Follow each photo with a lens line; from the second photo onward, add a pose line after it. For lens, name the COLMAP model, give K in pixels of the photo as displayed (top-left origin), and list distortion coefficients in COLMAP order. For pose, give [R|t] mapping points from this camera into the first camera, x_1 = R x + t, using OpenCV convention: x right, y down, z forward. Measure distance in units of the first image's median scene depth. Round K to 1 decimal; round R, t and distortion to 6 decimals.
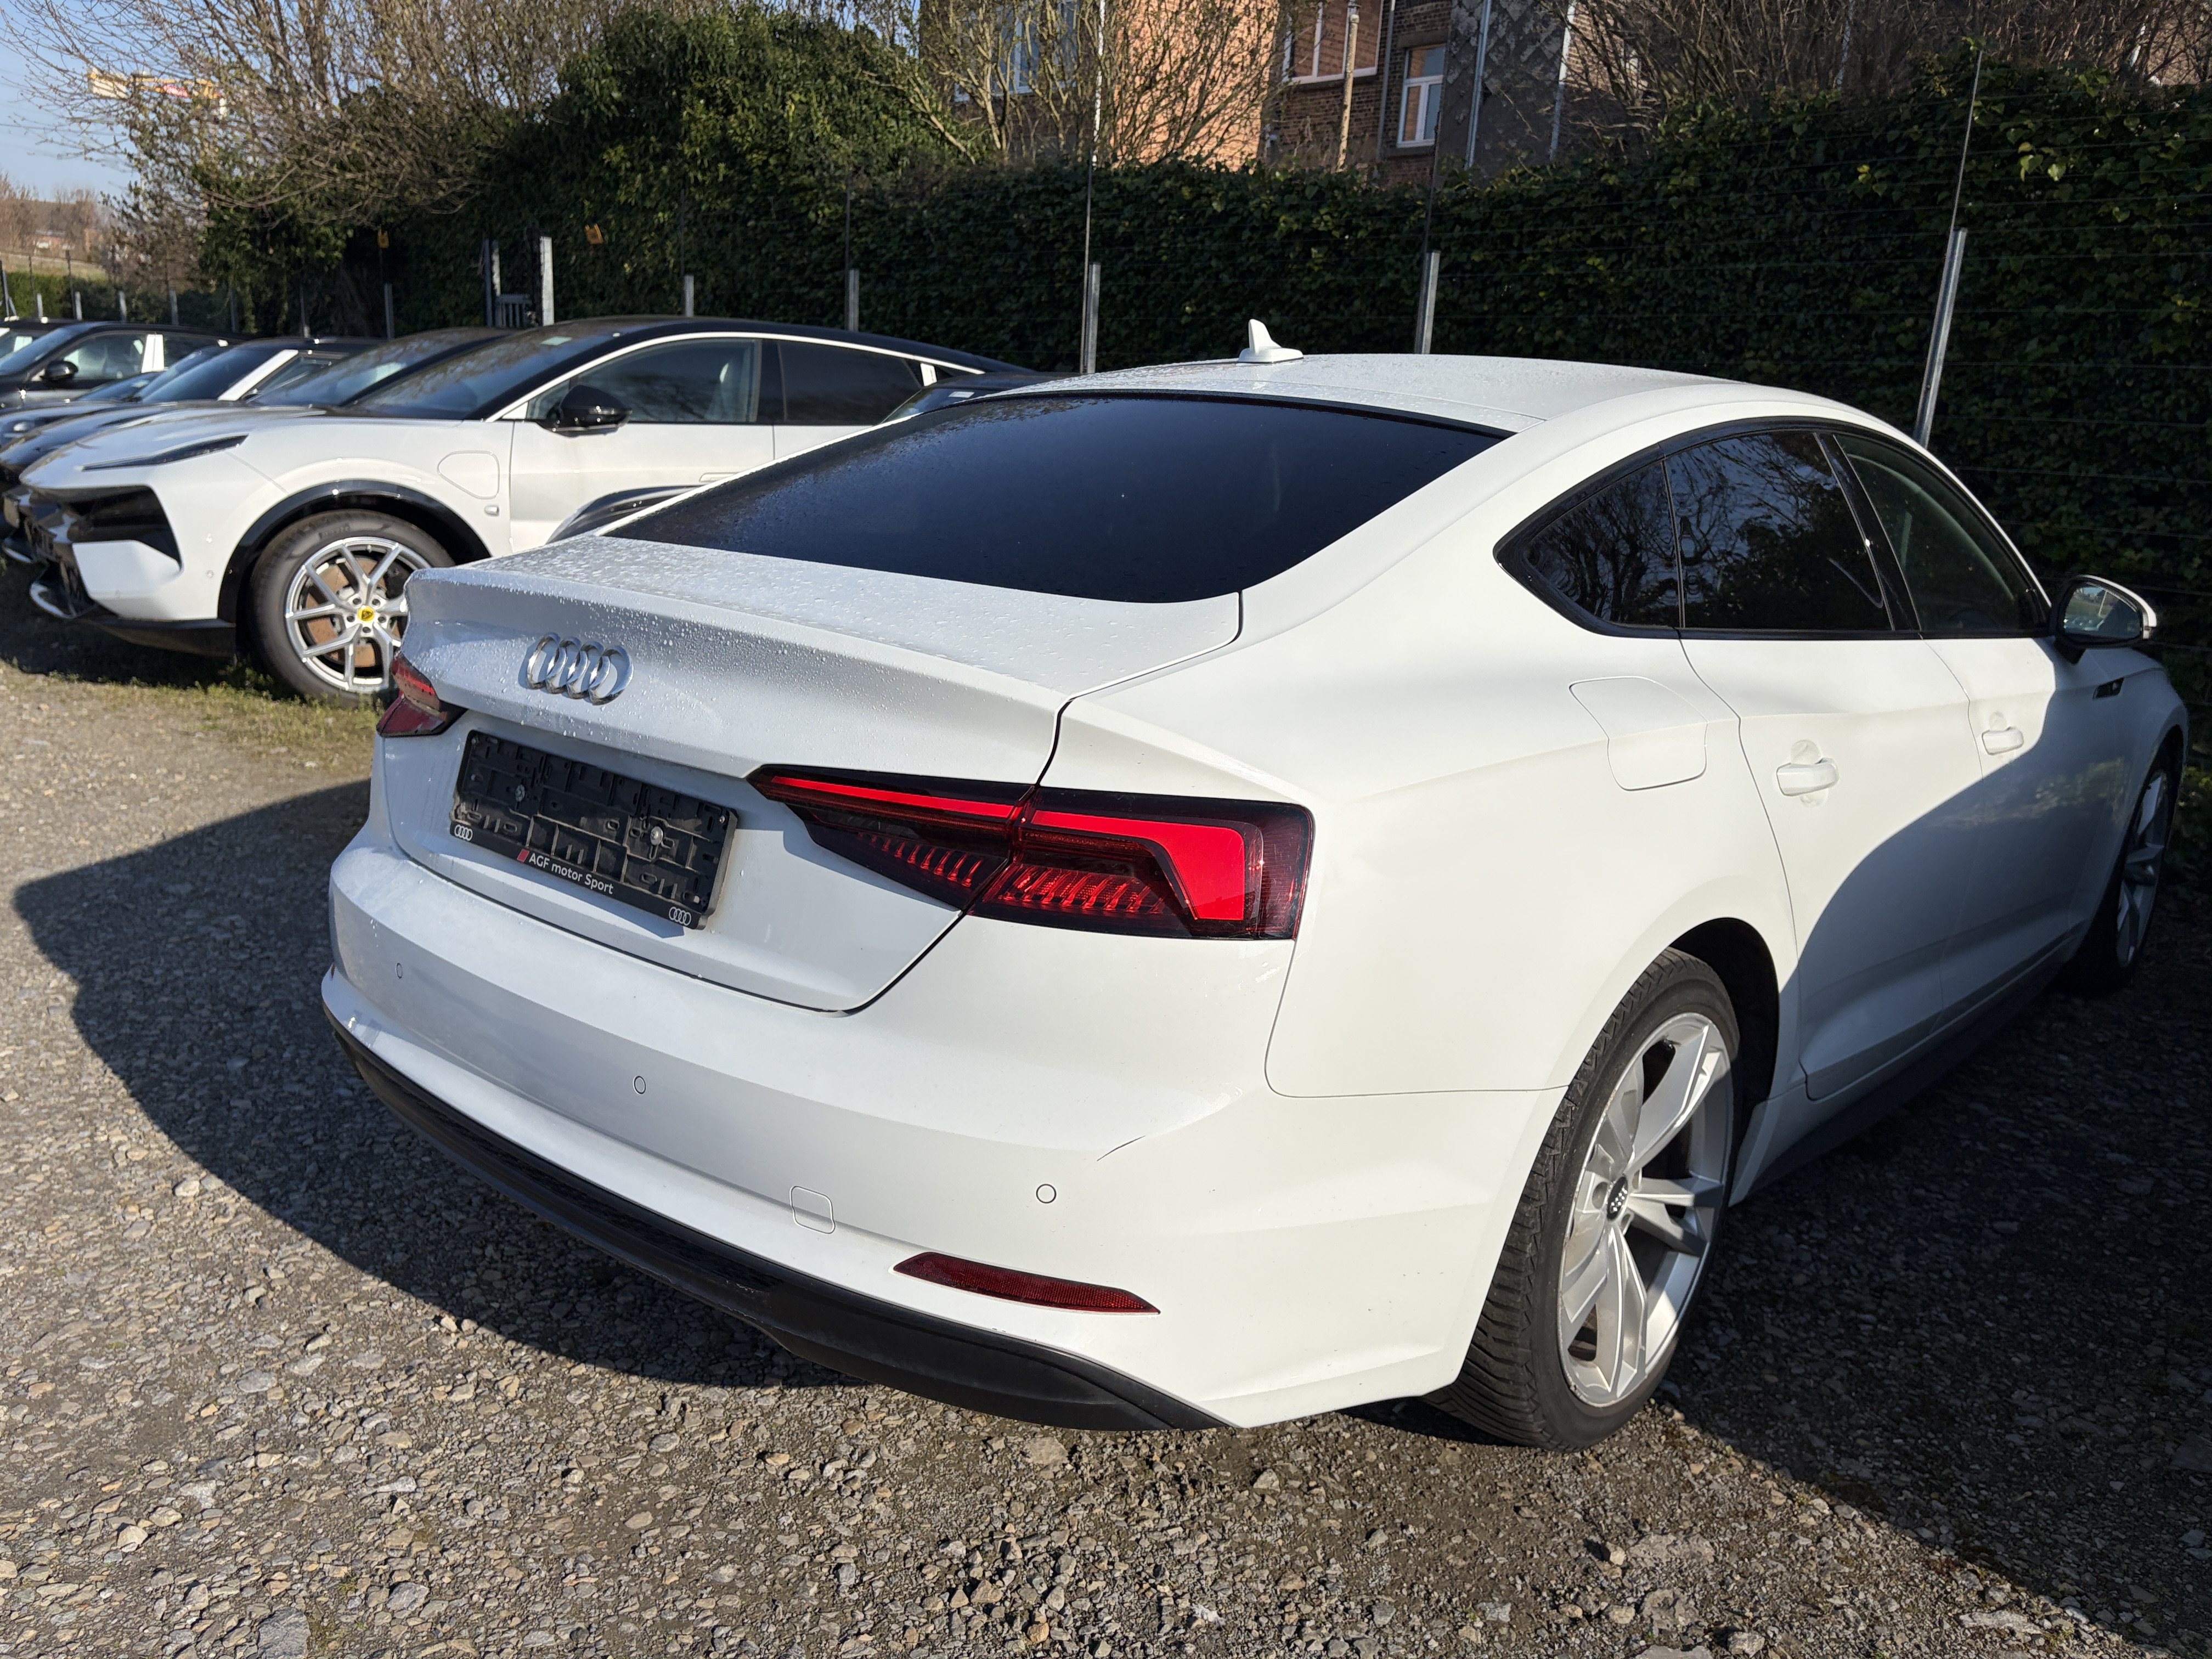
lens RADIAL K [[1678.6, 0, 1104.1], [0, 1678.6, 834.2], [0, 0, 1]] dist [0.028508, -0.029441]
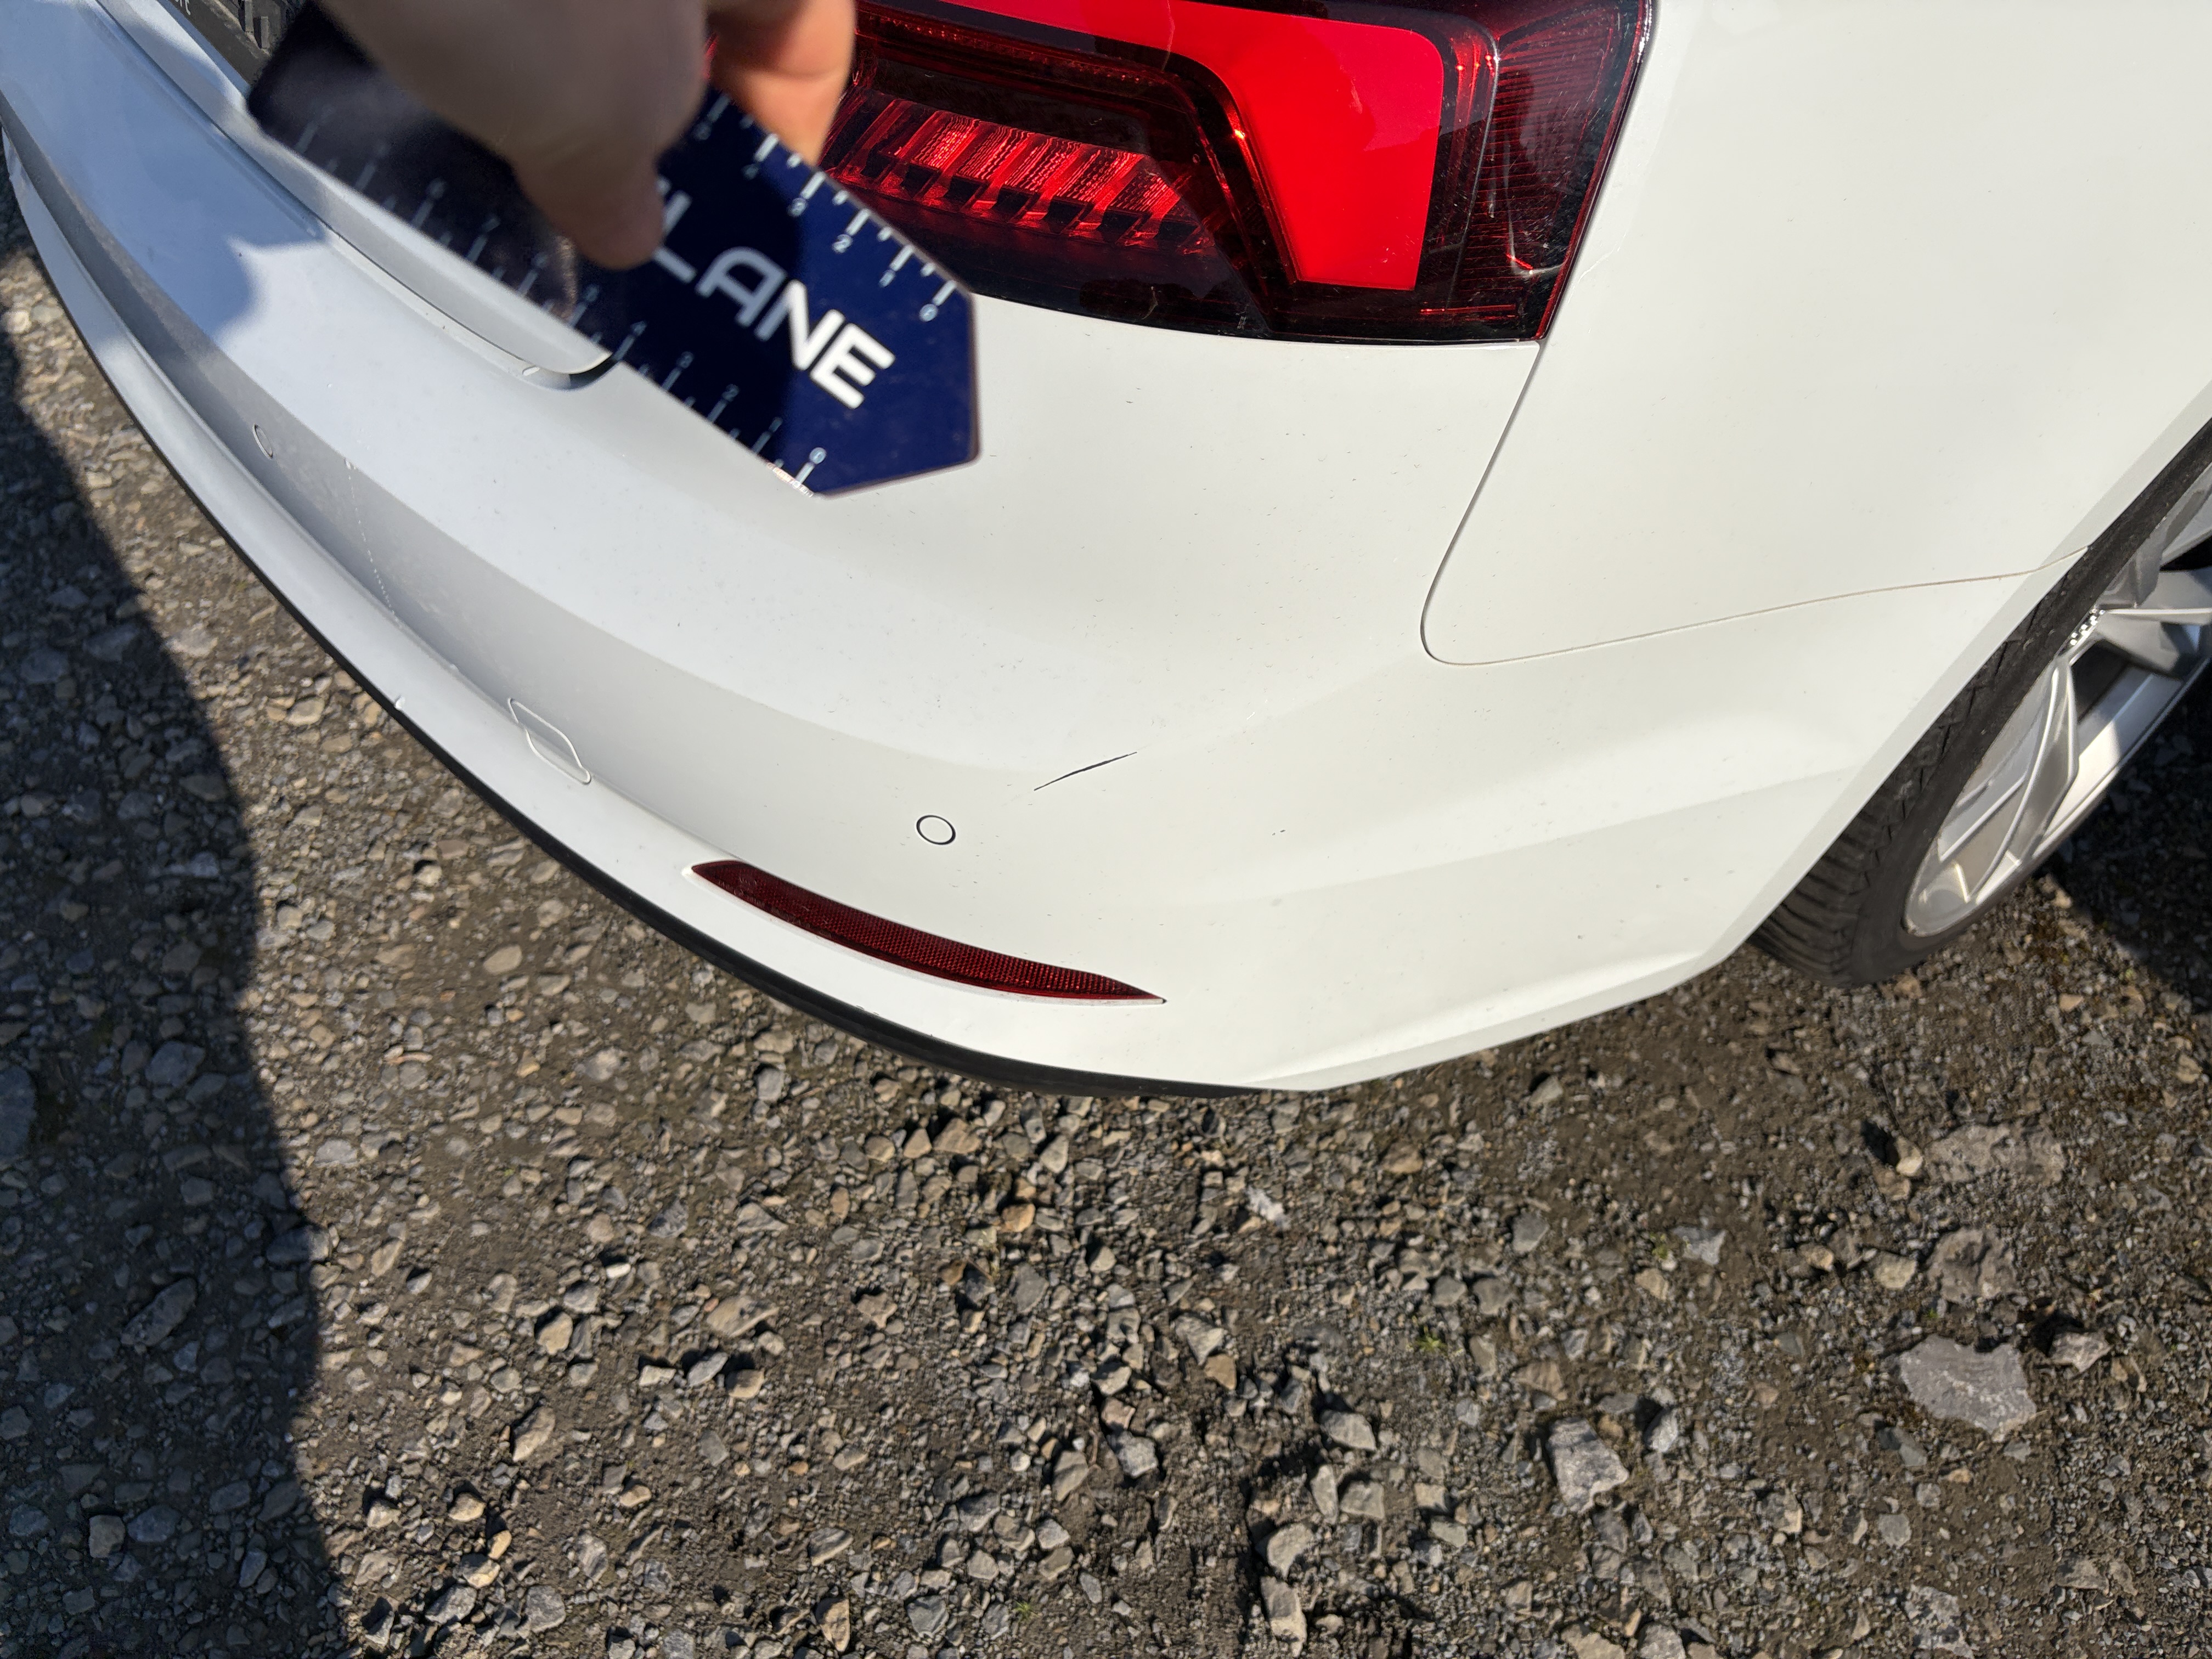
lens RADIAL K [[1678.6, 0, 1103.3], [0, 1678.6, 830.3], [0, 0, 1]] dist [0.028508, -0.029441]
pose [[0.985786, 0.111332, -0.125824, 0.063057], [-0.019159, 0.818528, 0.574147, -0.057704], [0.166912, -0.563575, 0.809026, 0.507858]]
